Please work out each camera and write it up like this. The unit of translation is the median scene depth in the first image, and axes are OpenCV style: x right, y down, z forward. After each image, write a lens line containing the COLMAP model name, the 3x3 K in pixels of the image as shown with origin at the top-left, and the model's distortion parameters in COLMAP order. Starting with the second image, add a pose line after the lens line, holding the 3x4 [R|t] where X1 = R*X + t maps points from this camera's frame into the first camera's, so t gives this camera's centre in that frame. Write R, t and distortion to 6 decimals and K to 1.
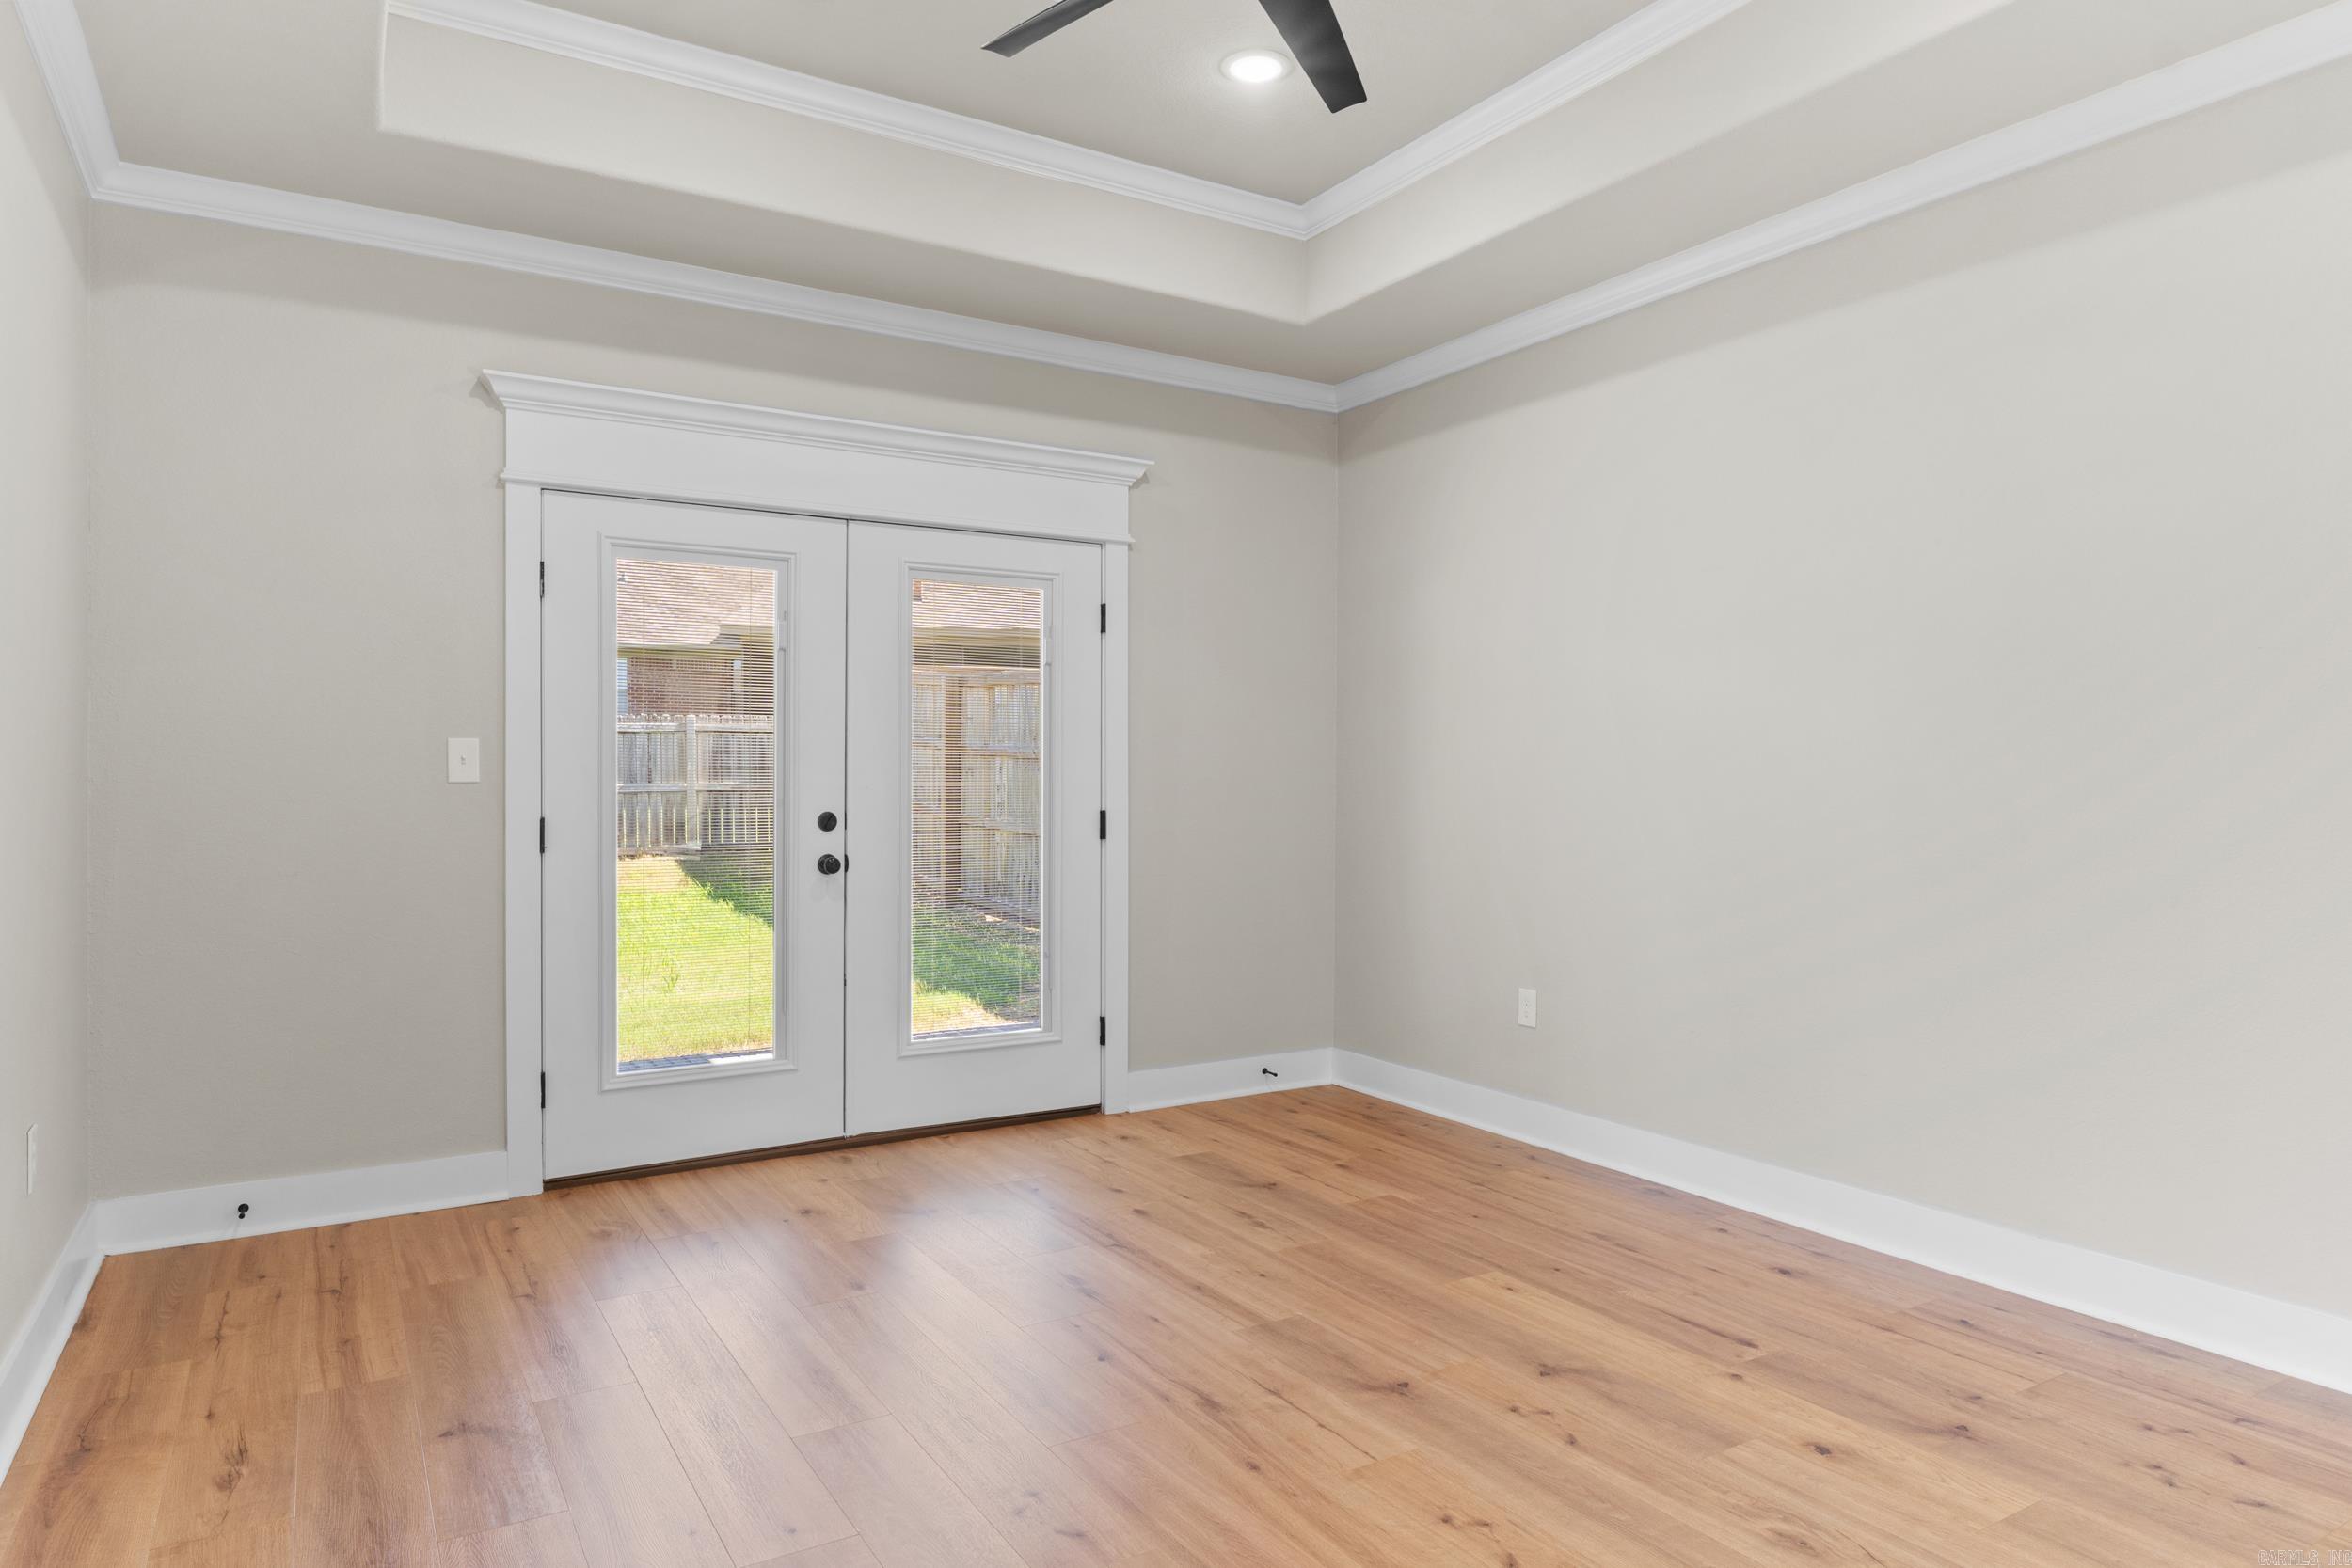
lens RADIAL K [[1387.1, 0, 1176.0], [0, 1387.1, 784.0], [0, 0, 1]] dist [-0.002534, 0.001026]
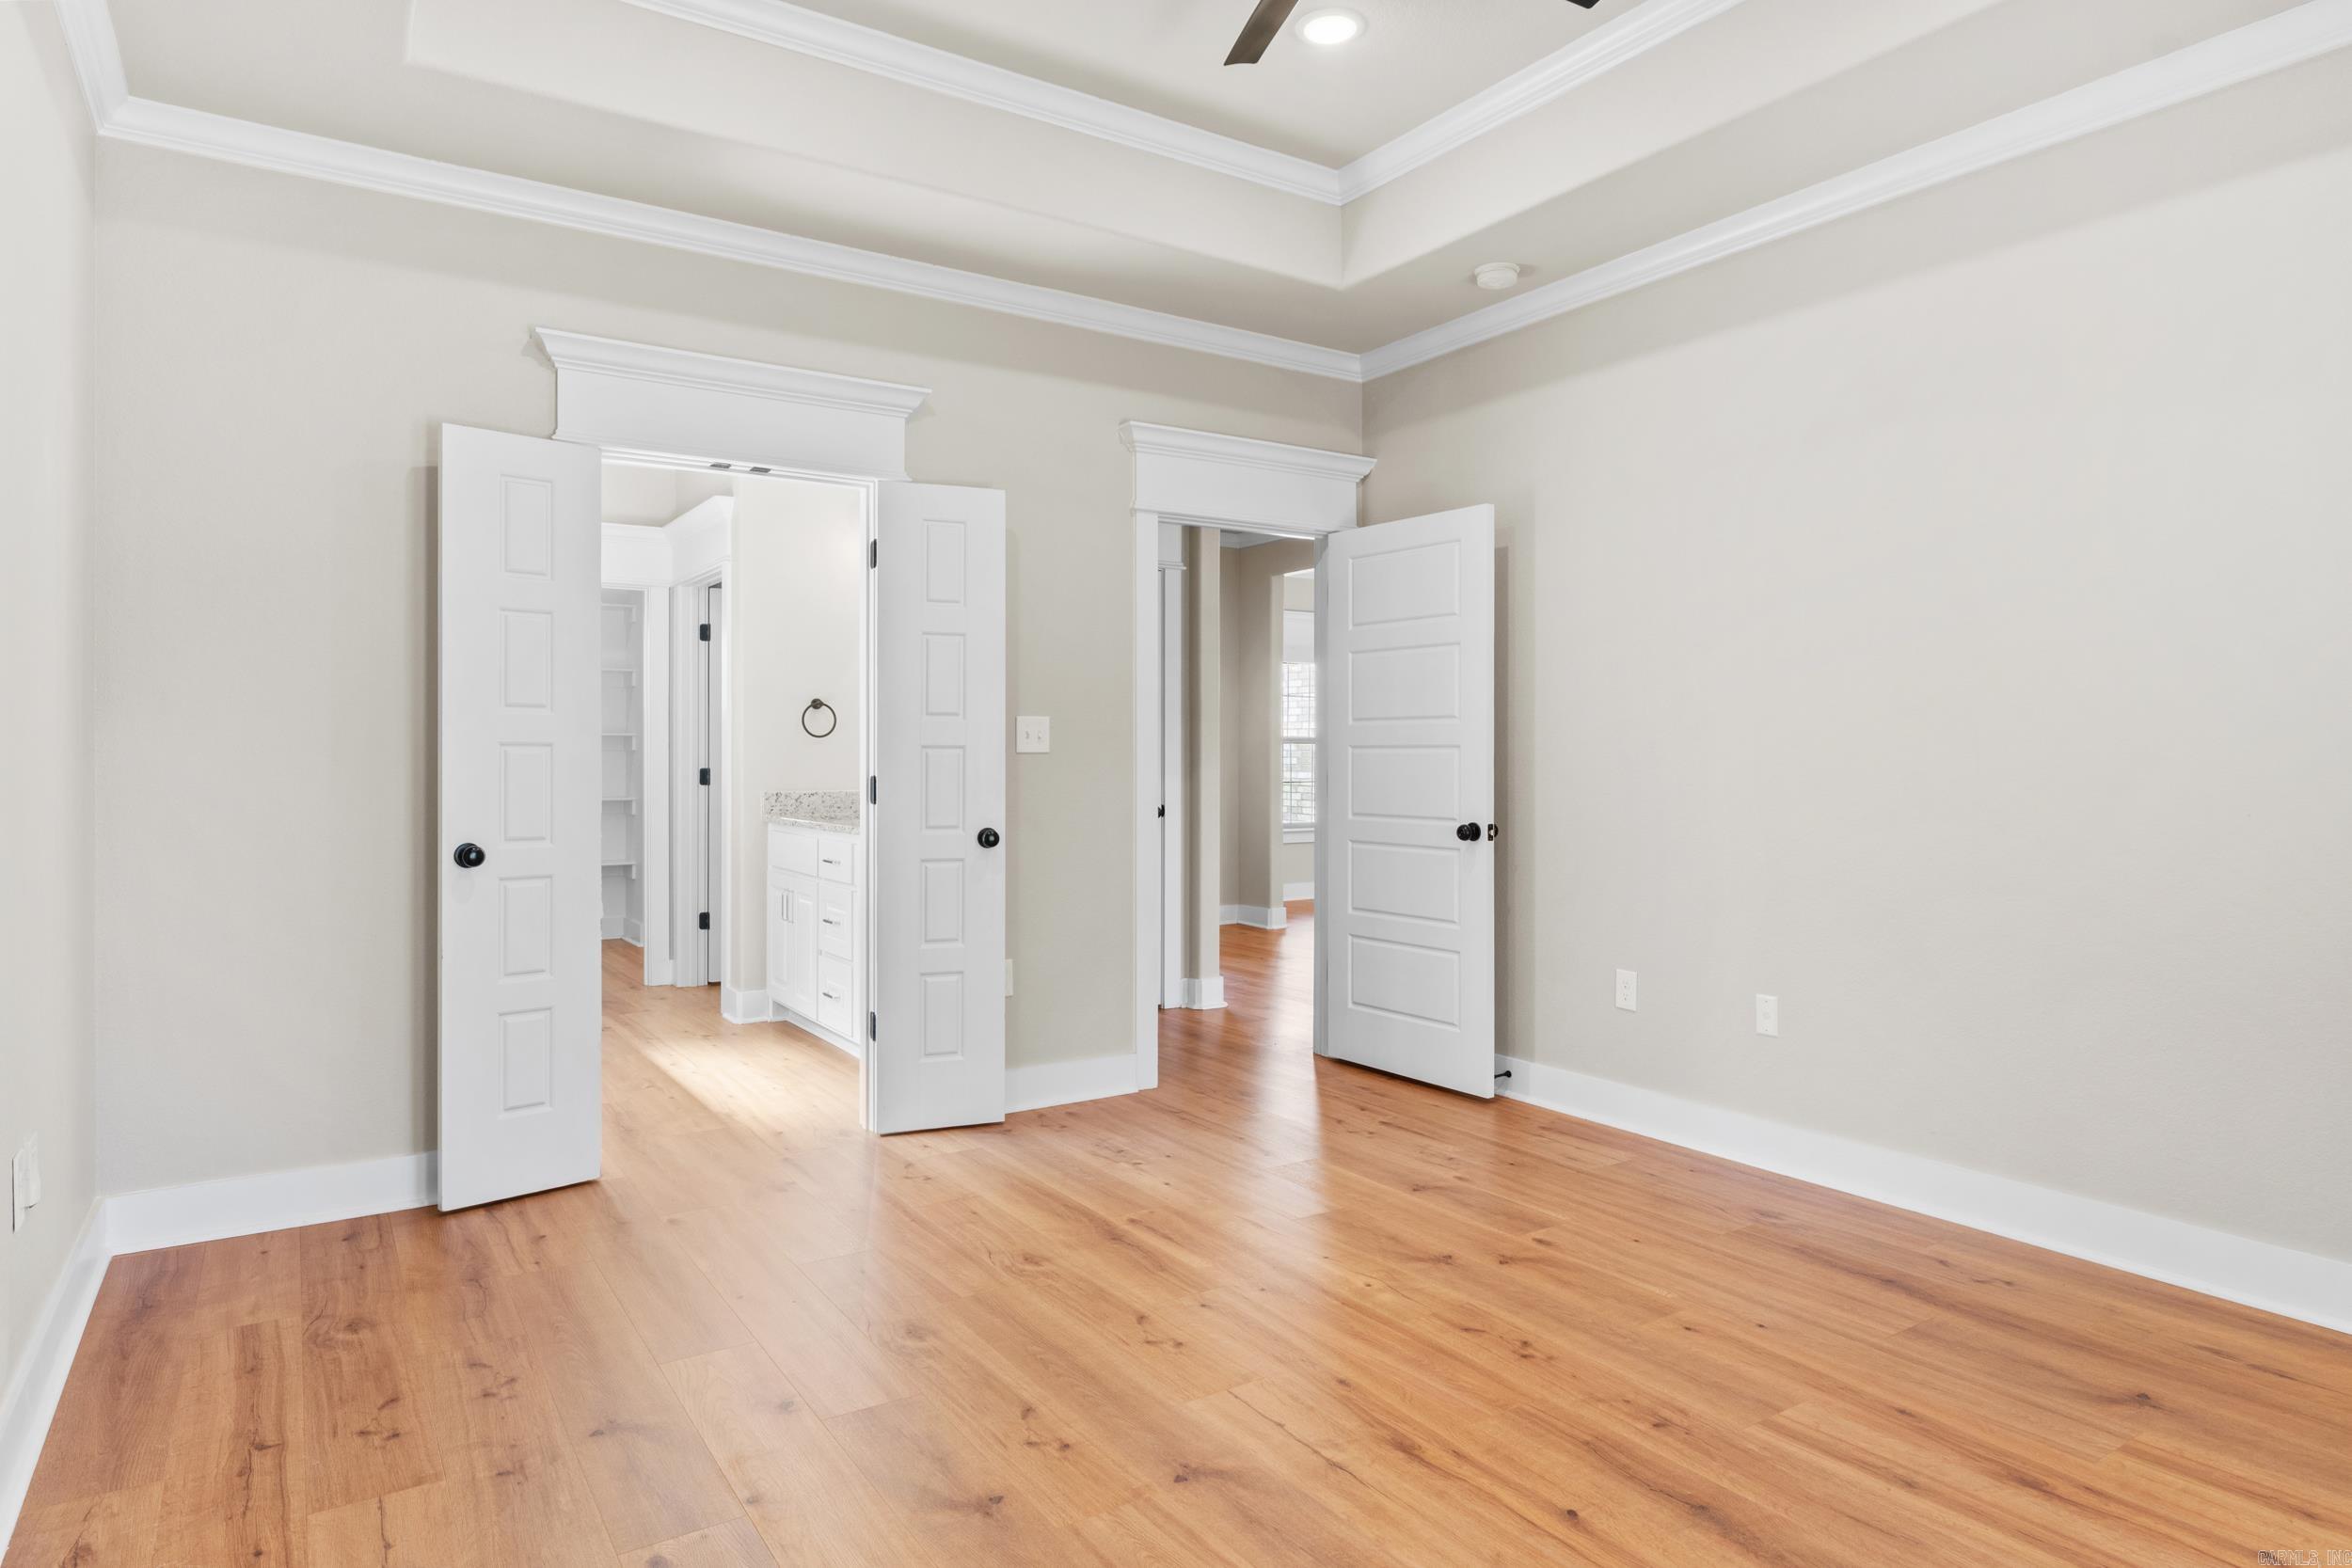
lens RADIAL K [[1368.4, 0, 1176.0], [0, 1368.4, 784.0], [0, 0, 1]] dist [0.000685, 0.000157]
pose [[-0.999585, -0.003999, -0.028540, 0.197787], [-0.004645, 0.999734, 0.022581, 0.003490], [0.028442, 0.022704, -0.999338, 1.858926]]
